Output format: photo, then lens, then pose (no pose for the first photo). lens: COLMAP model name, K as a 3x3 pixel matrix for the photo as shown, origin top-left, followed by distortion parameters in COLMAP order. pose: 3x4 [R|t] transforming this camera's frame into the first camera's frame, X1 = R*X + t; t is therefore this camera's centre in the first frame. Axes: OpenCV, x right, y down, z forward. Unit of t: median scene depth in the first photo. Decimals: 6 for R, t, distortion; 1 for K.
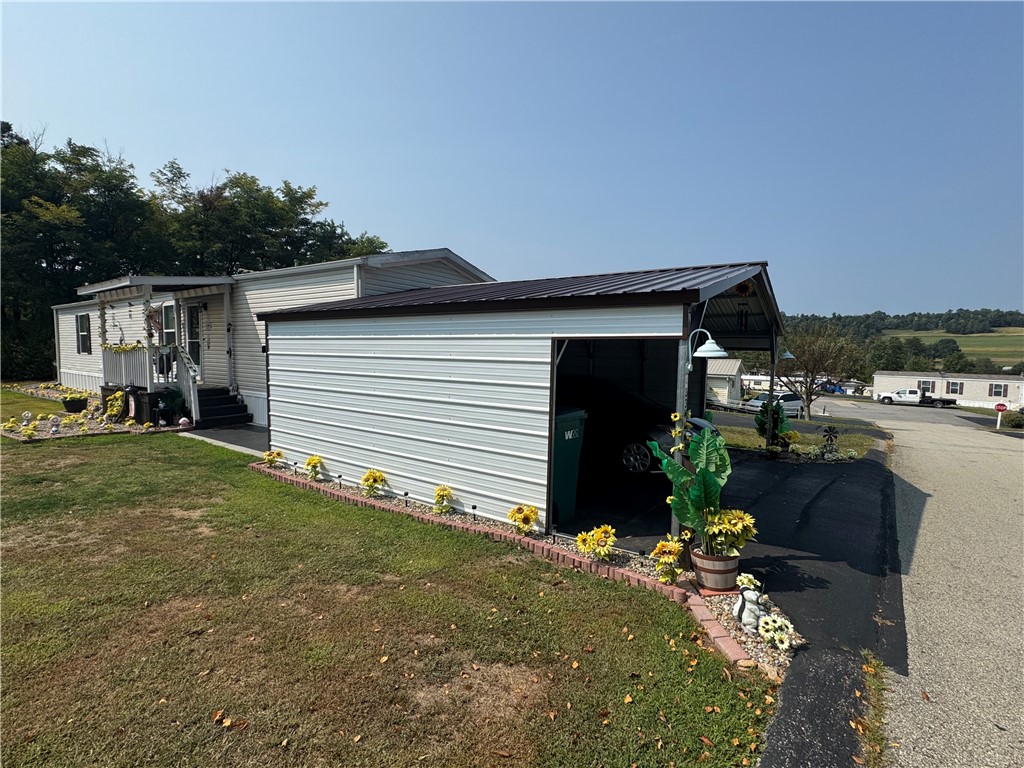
lens RADIAL K [[469.8, 0, 513.0], [0, 469.8, 383.4], [0, 0, 1]] dist [-0.000553, -0.000832]
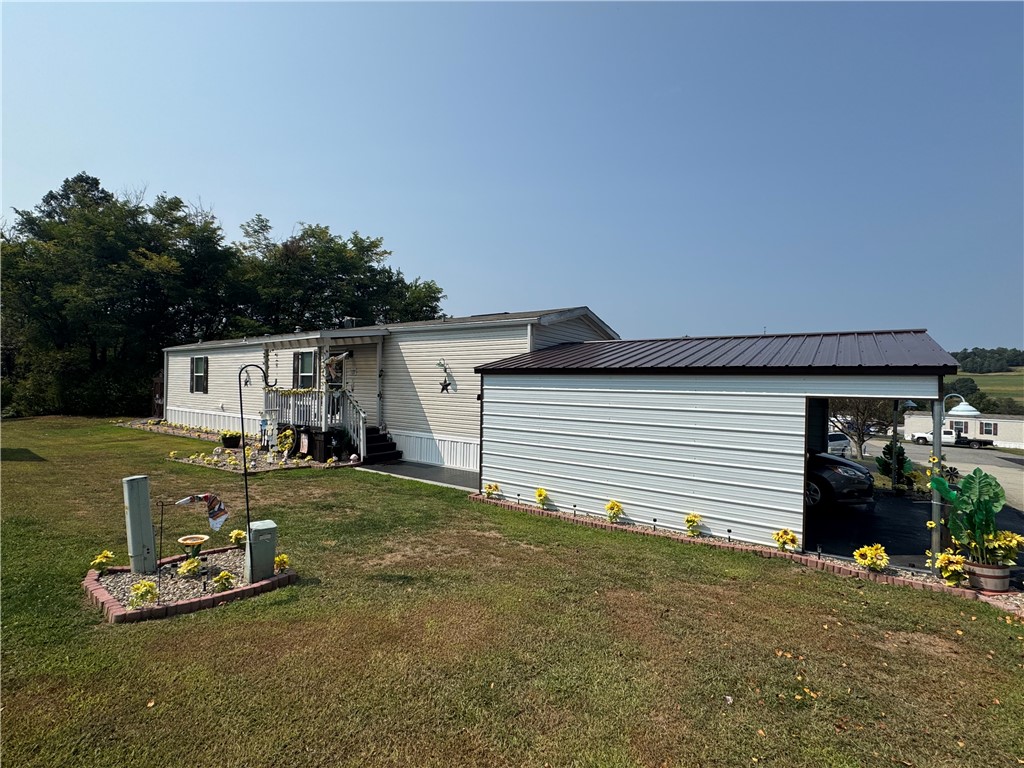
lens RADIAL K [[469.8, 0, 513.7], [0, 469.8, 387.0], [0, 0, 1]] dist [-0.000553, -0.000832]
pose [[0.999795, 0.005846, -0.019368, -0.265683], [-0.007183, 0.997541, -0.069718, -0.010628], [0.018912, 0.069842, 0.997379, -0.114589]]
